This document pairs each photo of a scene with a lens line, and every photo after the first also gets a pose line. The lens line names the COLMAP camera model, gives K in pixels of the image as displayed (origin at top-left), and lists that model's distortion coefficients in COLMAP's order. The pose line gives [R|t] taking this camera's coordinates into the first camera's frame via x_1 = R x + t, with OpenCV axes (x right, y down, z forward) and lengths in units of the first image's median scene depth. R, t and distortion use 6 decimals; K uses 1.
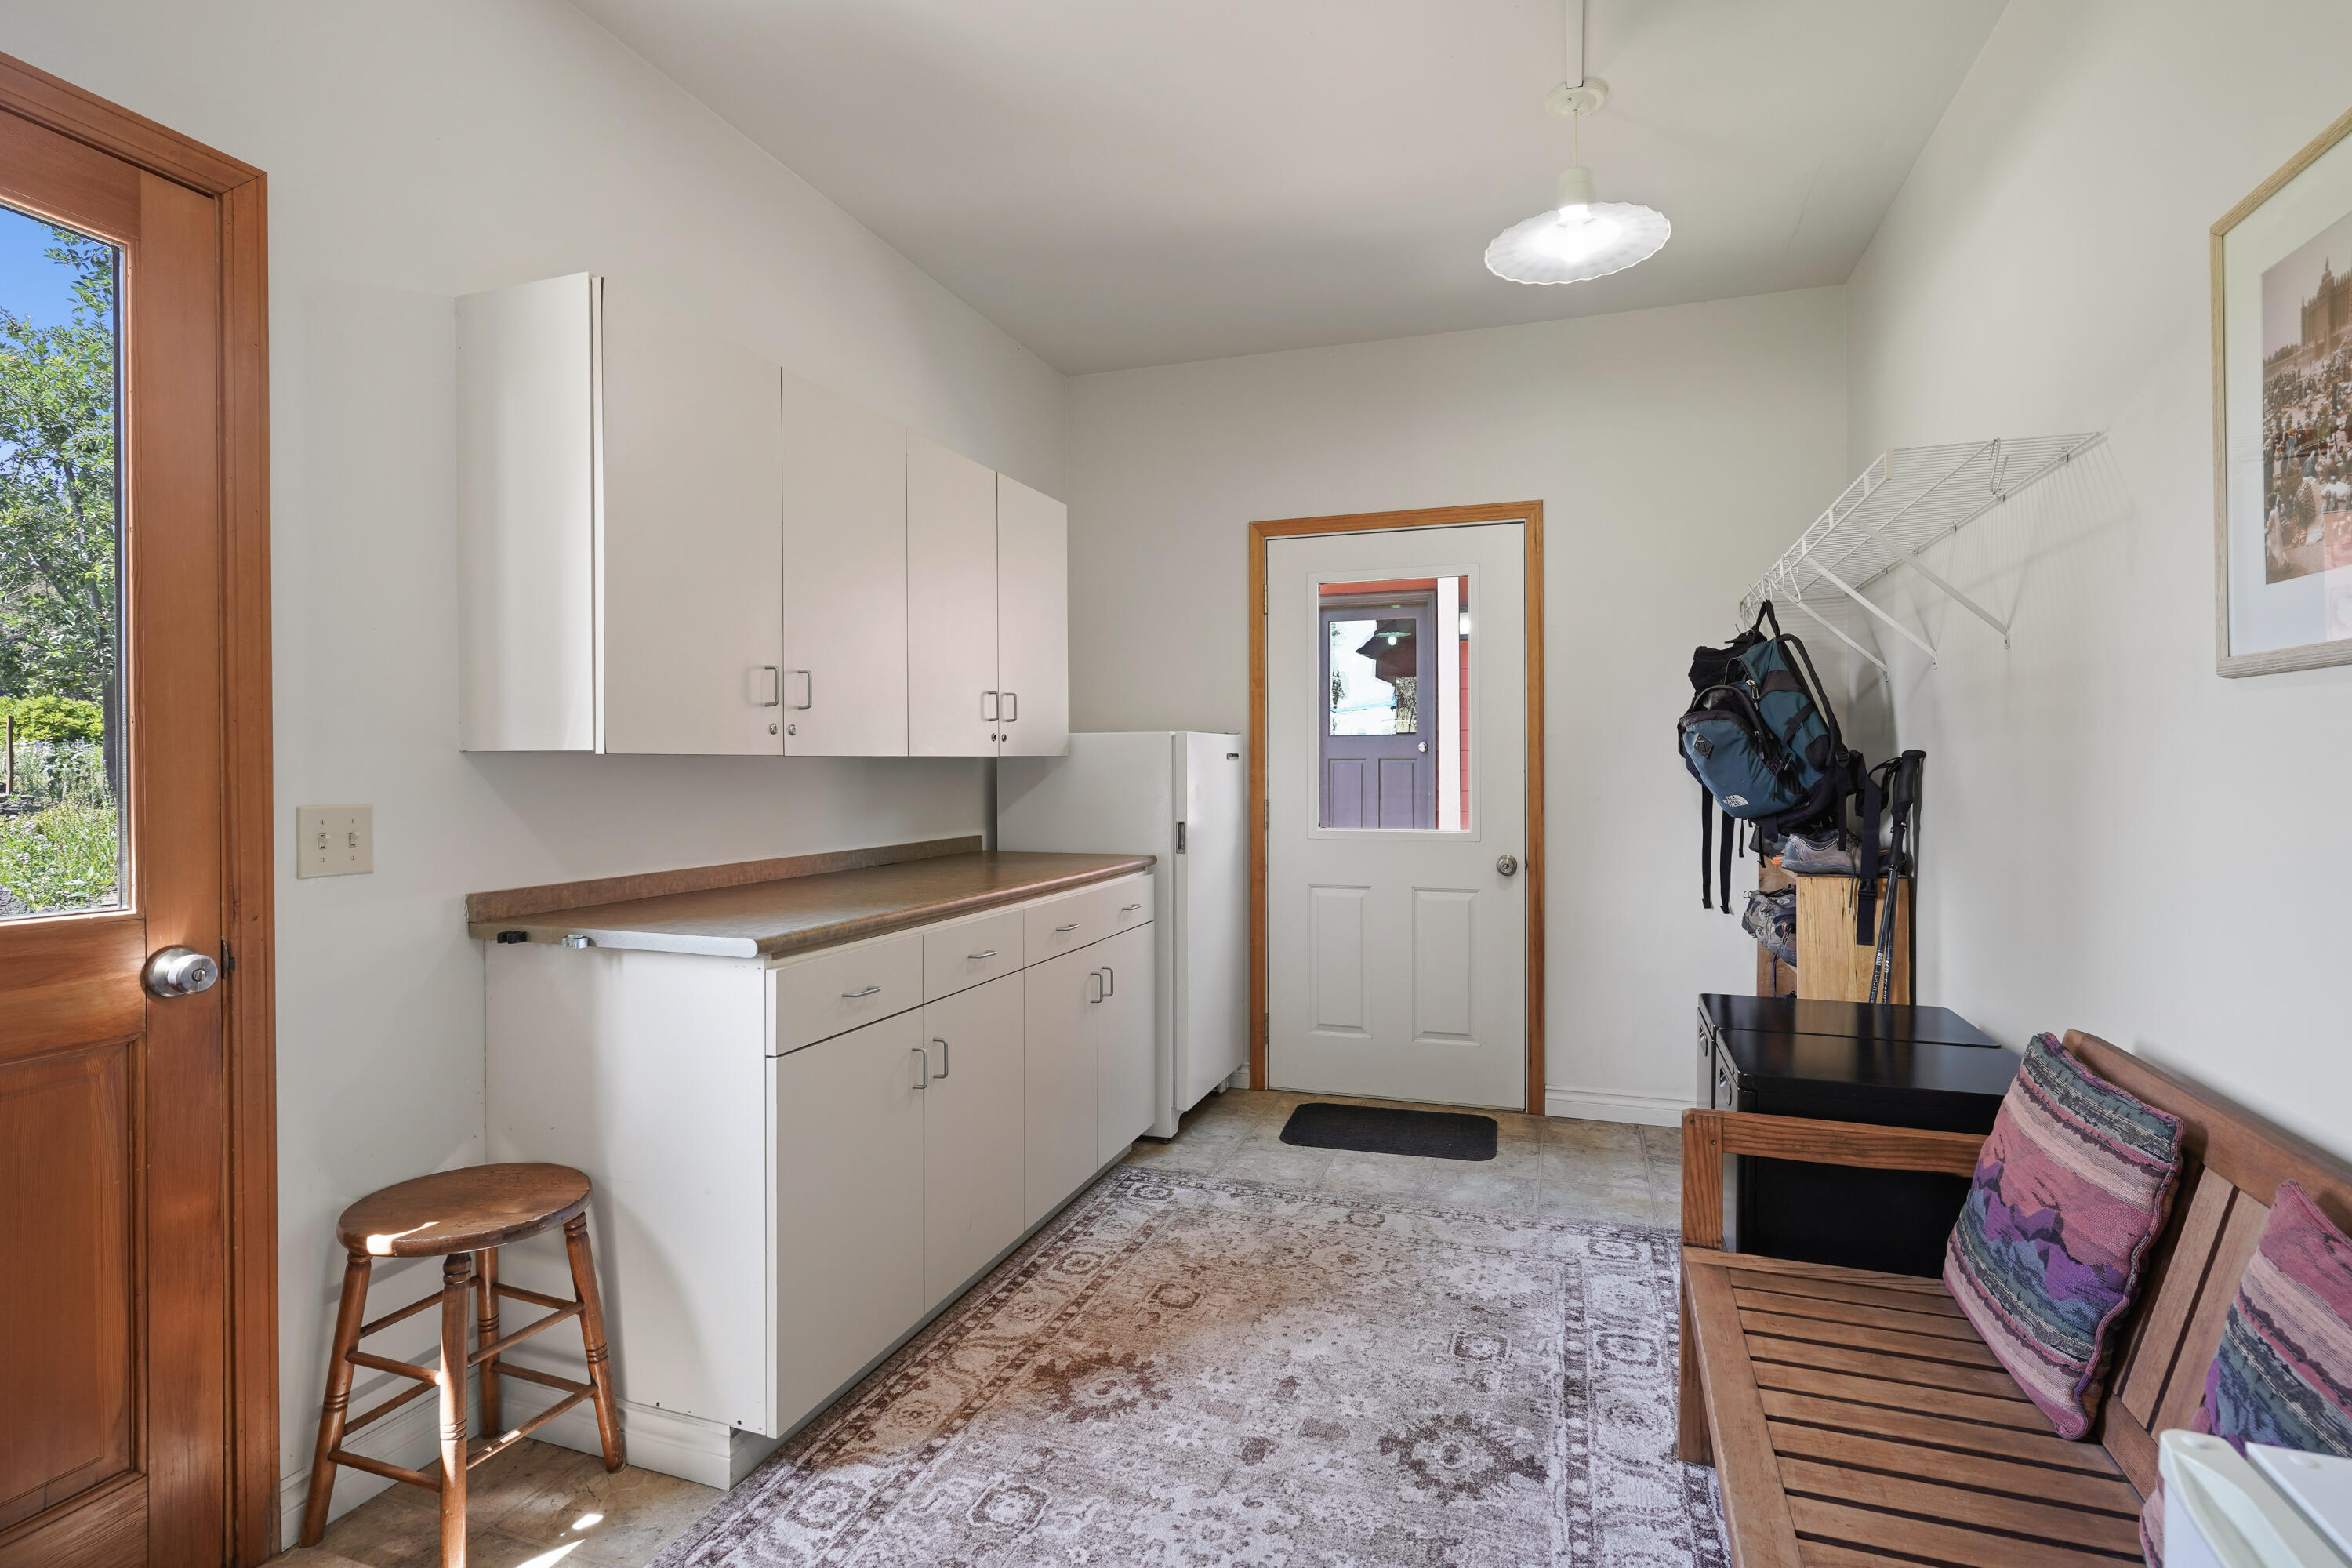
lens RADIAL K [[1138.9, 0, 1177.8], [0, 1138.9, 775.0], [0, 0, 1]] dist [-0.000034, 0.000060]
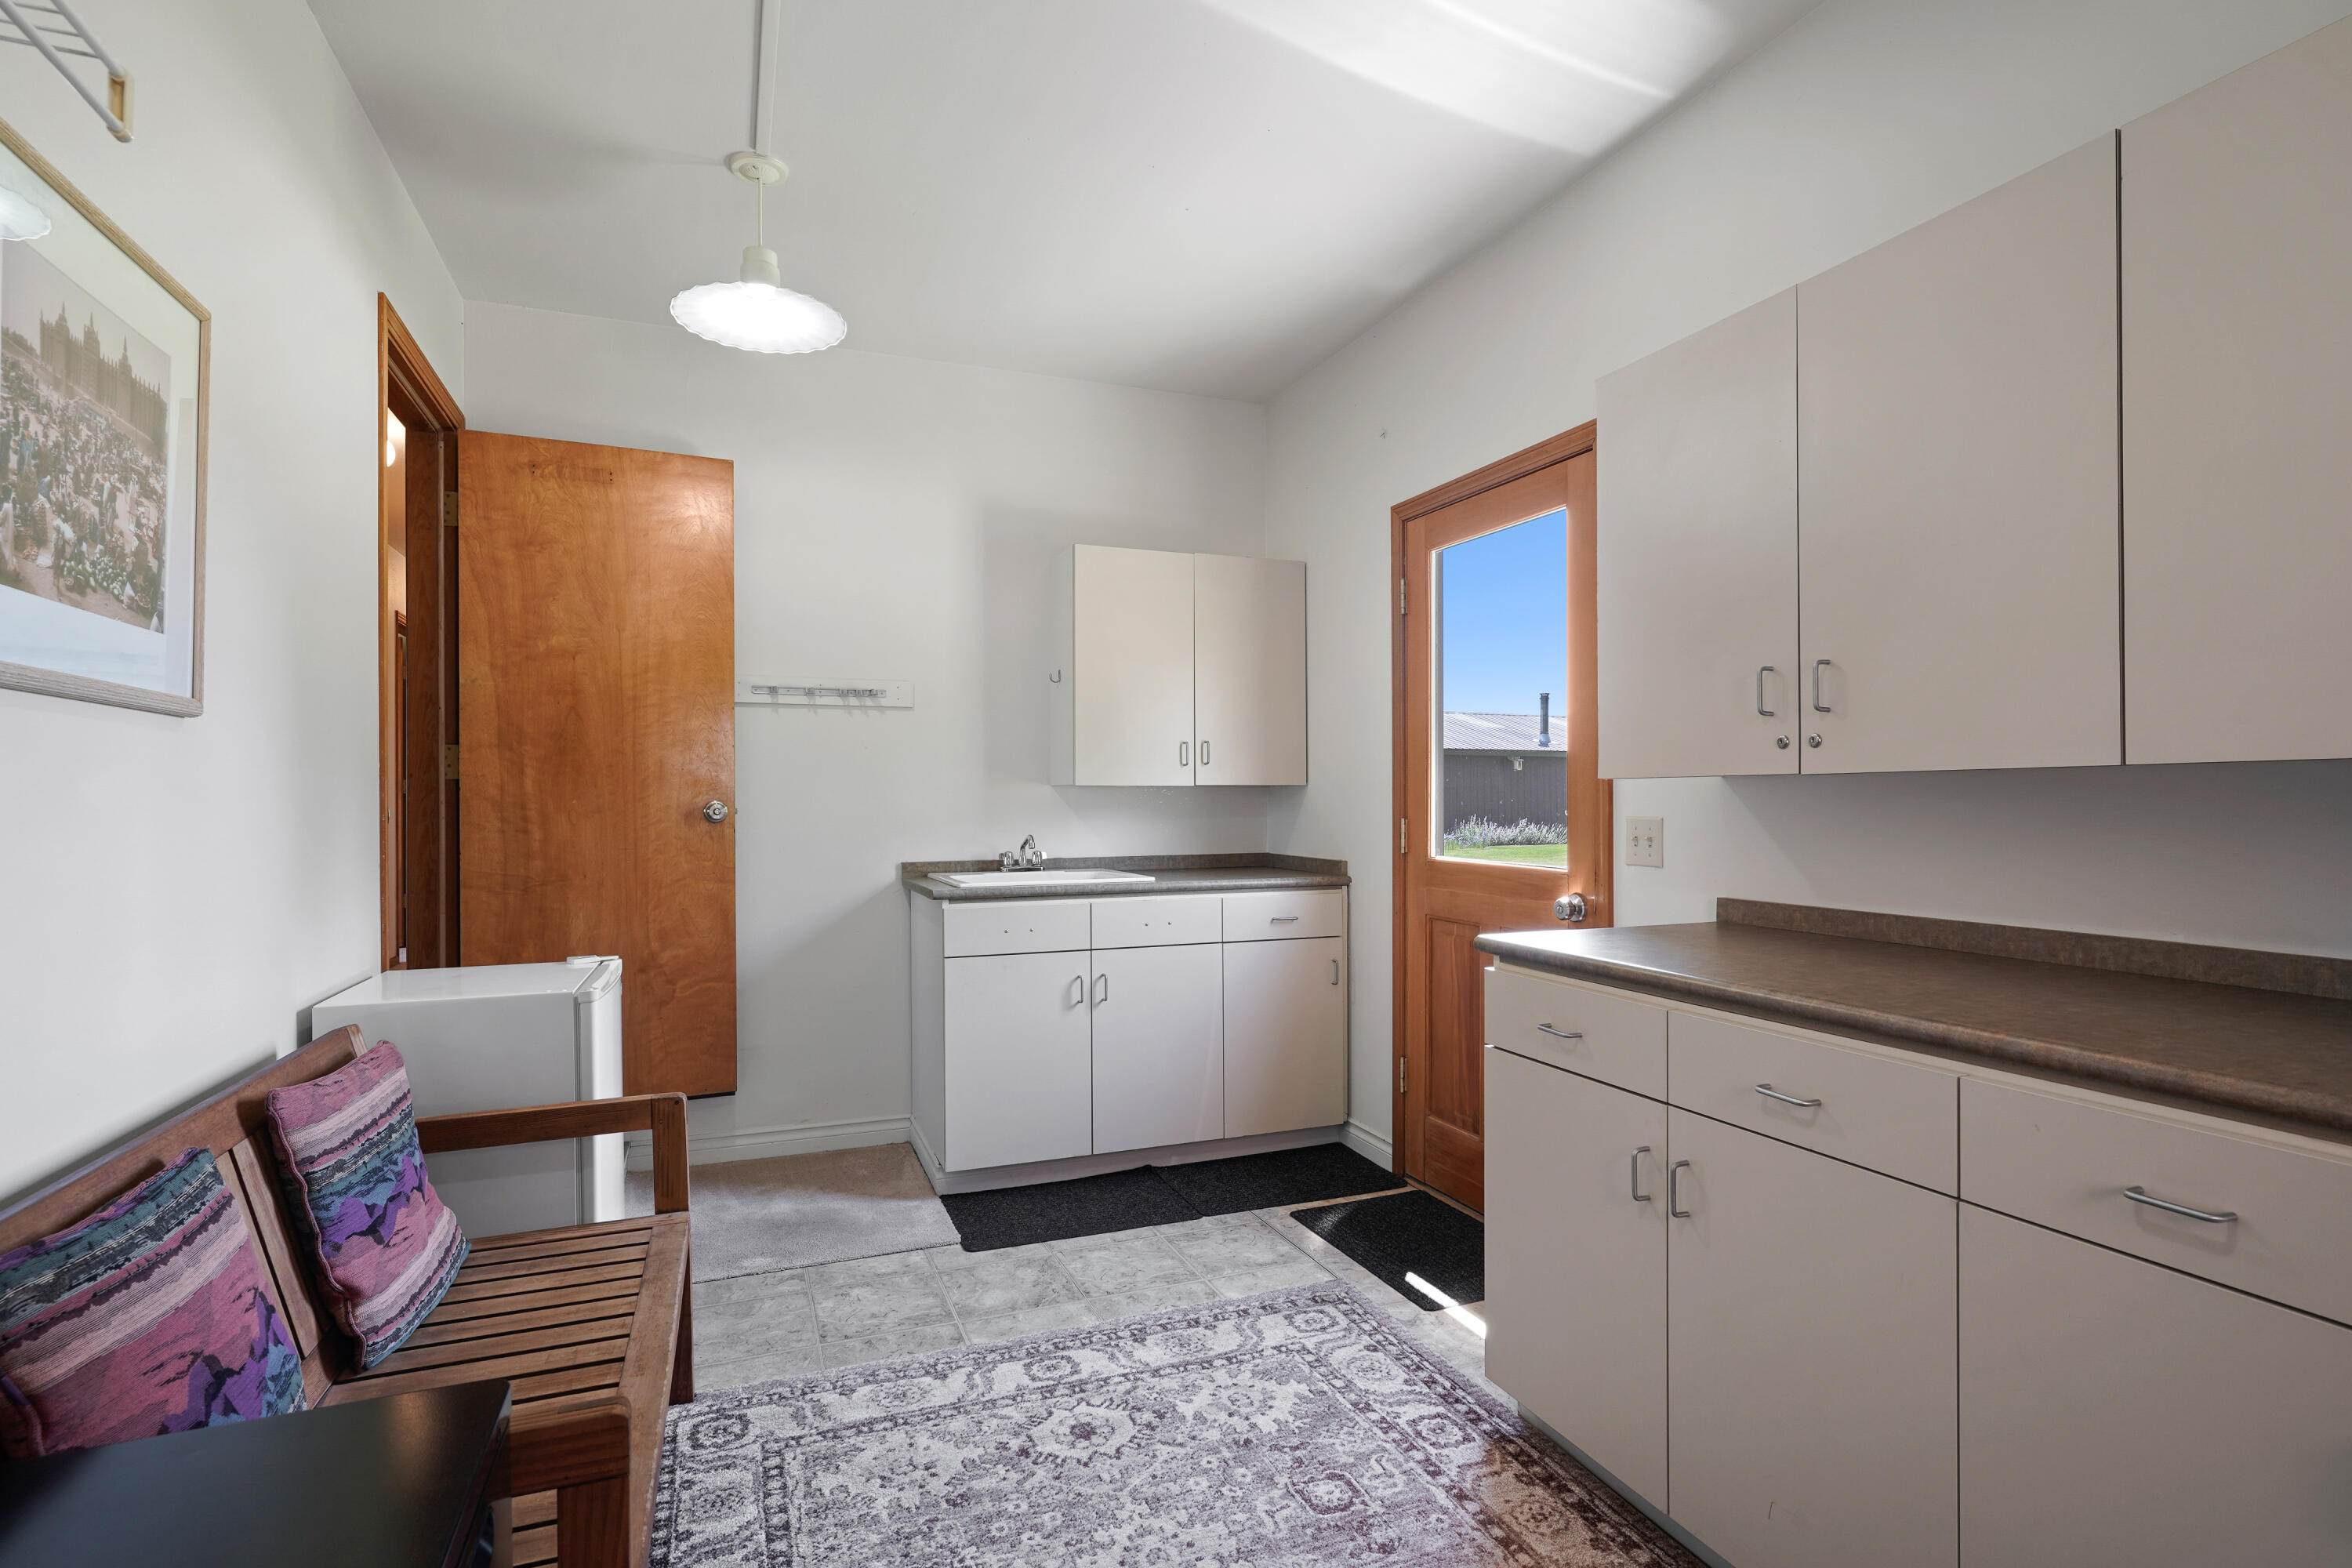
lens RADIAL K [[1138.9, 0, 1182.9], [0, 1138.9, 792.1], [0, 0, 1]] dist [-0.000034, 0.000060]
pose [[-0.750819, 0.002222, -0.660504, 0.582157], [0.000247, 0.999995, 0.003084, -0.008543], [0.660508, 0.002152, -0.750816, 1.524977]]
